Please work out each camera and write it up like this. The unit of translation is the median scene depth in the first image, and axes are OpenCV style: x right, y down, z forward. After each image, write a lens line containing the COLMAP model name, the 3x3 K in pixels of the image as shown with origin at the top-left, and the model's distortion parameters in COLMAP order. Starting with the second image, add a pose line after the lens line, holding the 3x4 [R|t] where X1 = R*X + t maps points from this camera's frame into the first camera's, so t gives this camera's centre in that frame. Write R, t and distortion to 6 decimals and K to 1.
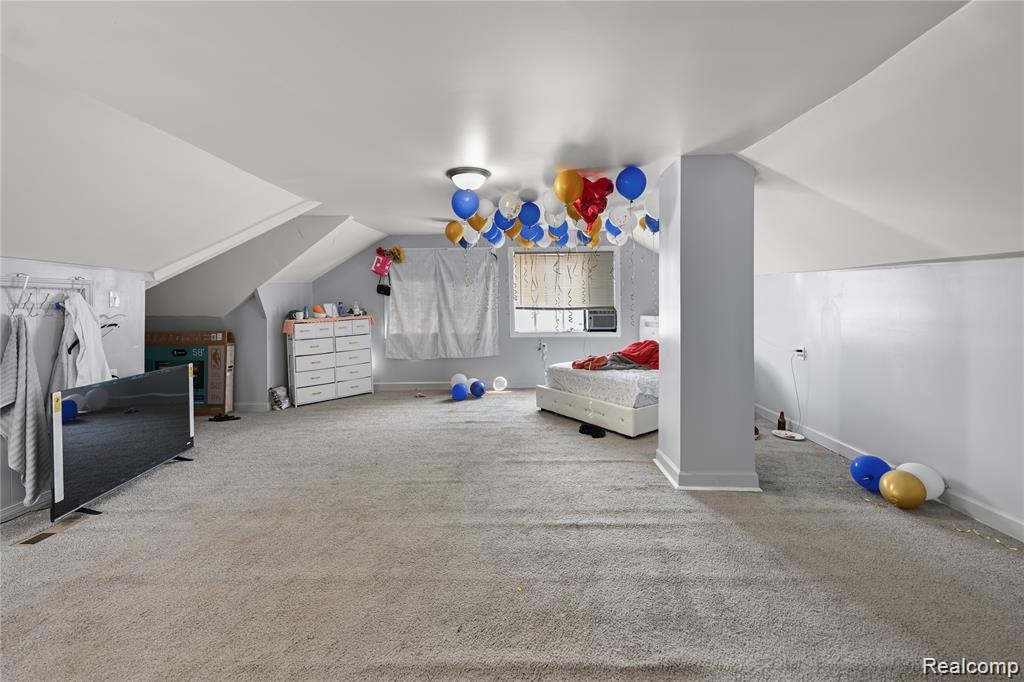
lens RADIAL K [[416.1, 0, 530.2], [0, 416.1, 296.9], [0, 0, 1]] dist [-0.000918, 0.001010]
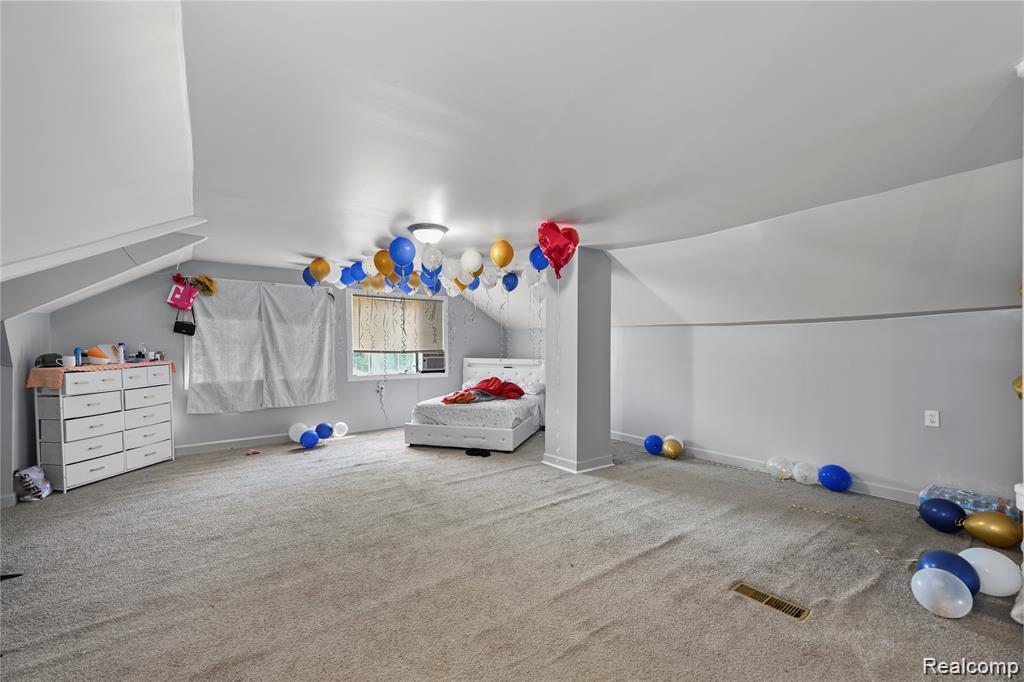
lens RADIAL K [[416.1, 0, 514.3], [0, 416.1, 350.0], [0, 0, 1]] dist [-0.000918, 0.001010]
pose [[0.792166, 0.002600, 0.610300, -0.376468], [-0.014484, 0.999789, 0.014541, 0.004574], [-0.610133, -0.020359, 0.792037, -0.009178]]
